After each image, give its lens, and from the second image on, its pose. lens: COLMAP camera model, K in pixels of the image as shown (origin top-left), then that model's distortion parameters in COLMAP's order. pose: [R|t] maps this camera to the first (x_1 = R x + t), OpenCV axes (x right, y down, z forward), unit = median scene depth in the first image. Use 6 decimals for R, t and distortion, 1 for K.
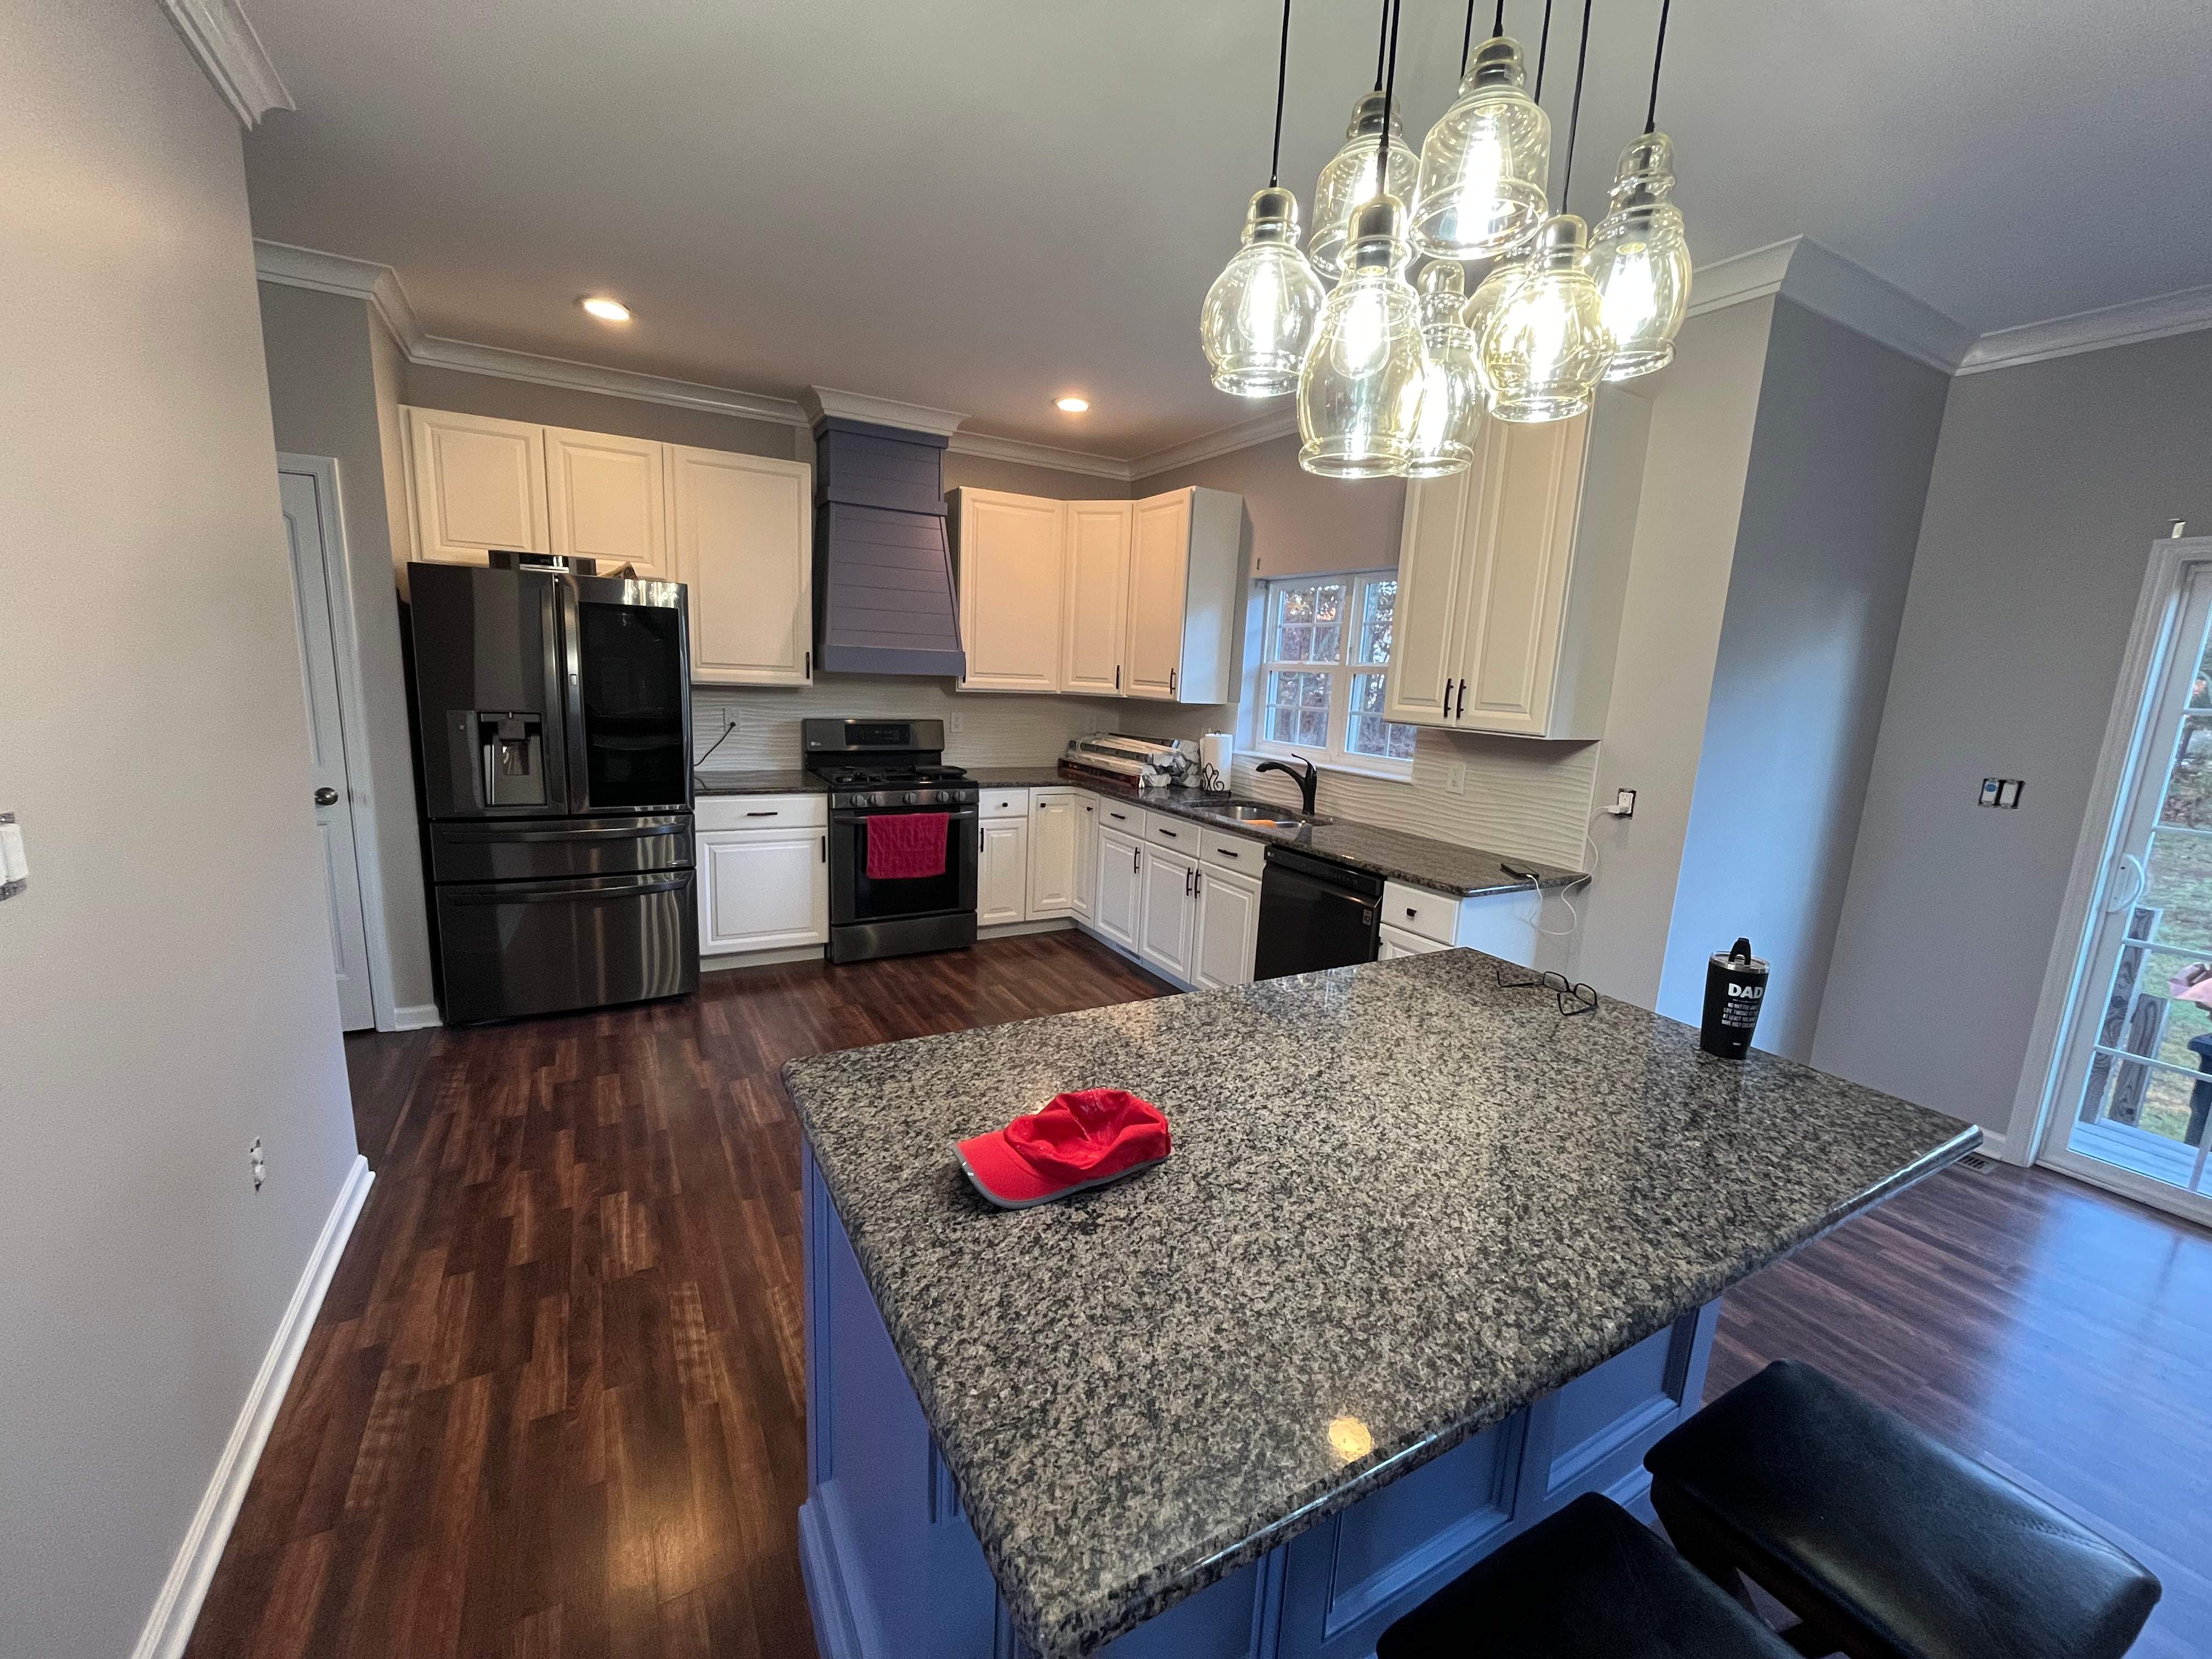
lens RADIAL K [[888.3, 0, 1106.0], [0, 888.3, 829.5], [0, 0, 1]] dist [-0.001099, -0.000114]
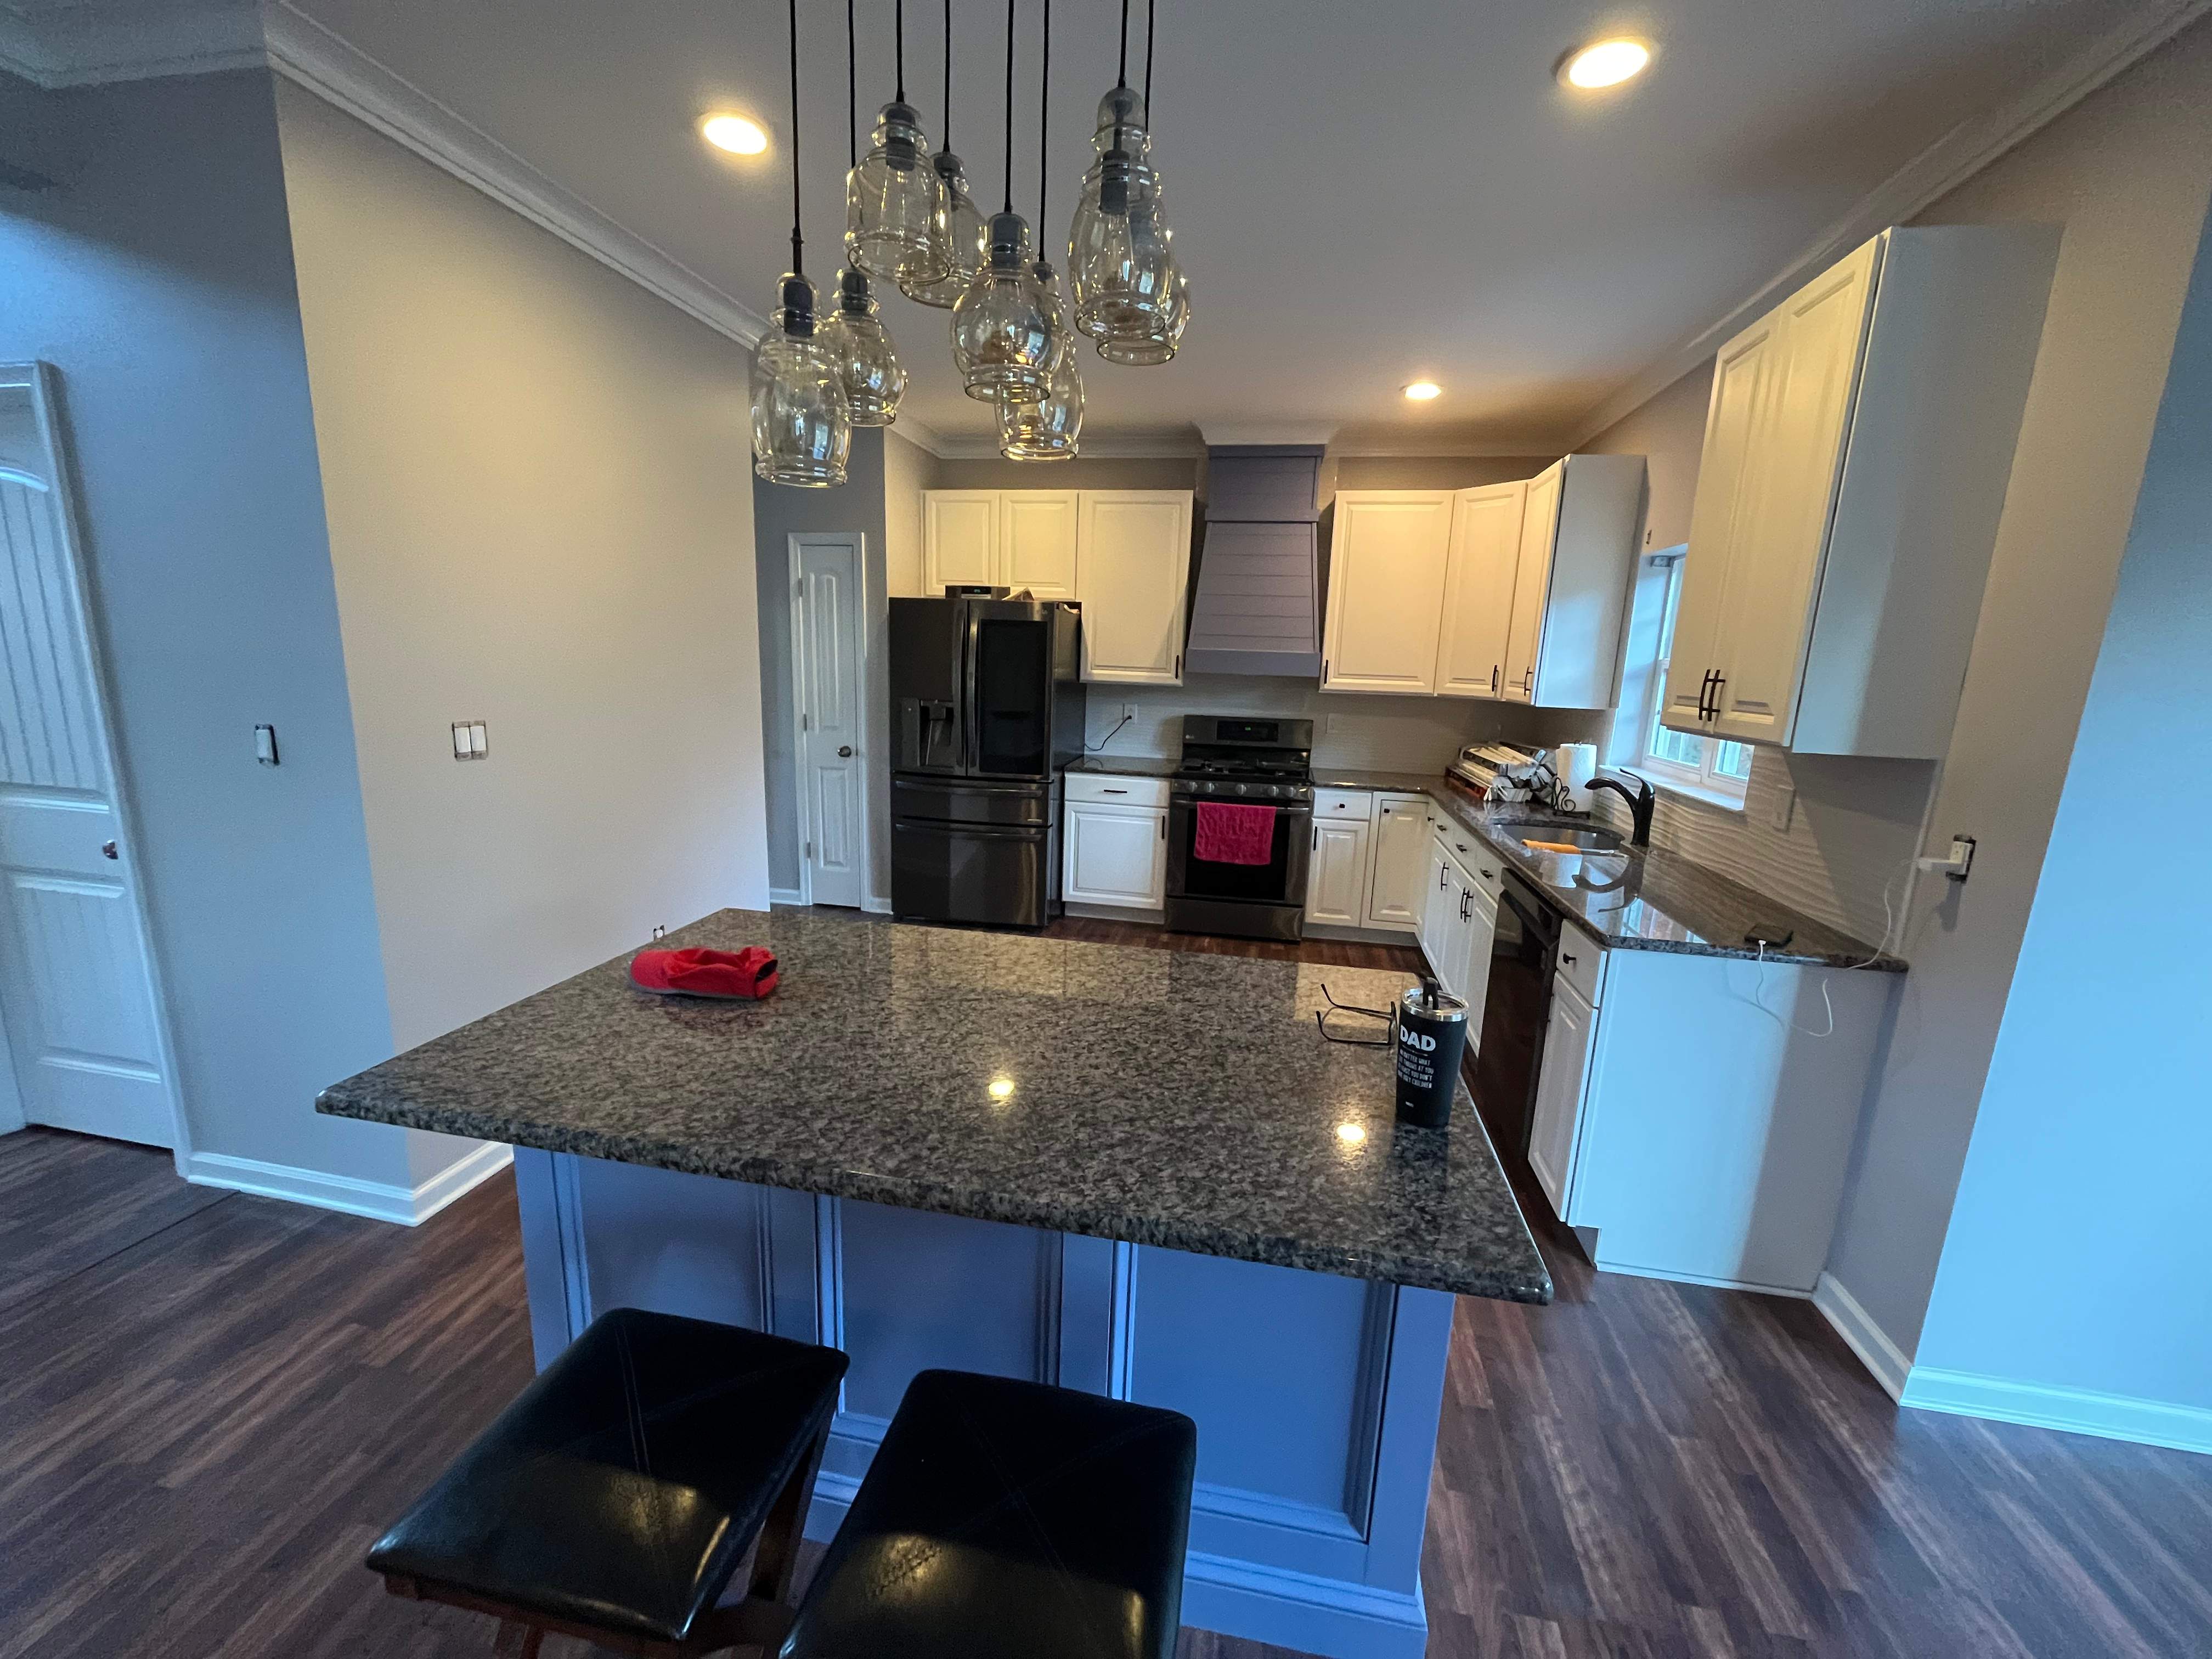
lens RADIAL K [[887.6, 0, 1100.1], [0, 887.6, 832.3], [0, 0, 1]] dist [-0.004273, -0.000547]
pose [[0.761930, 0.108128, -0.638569, 0.506792], [-0.115859, 0.992816, 0.029871, 0.004847], [0.637212, 0.051225, 0.768985, 0.105830]]
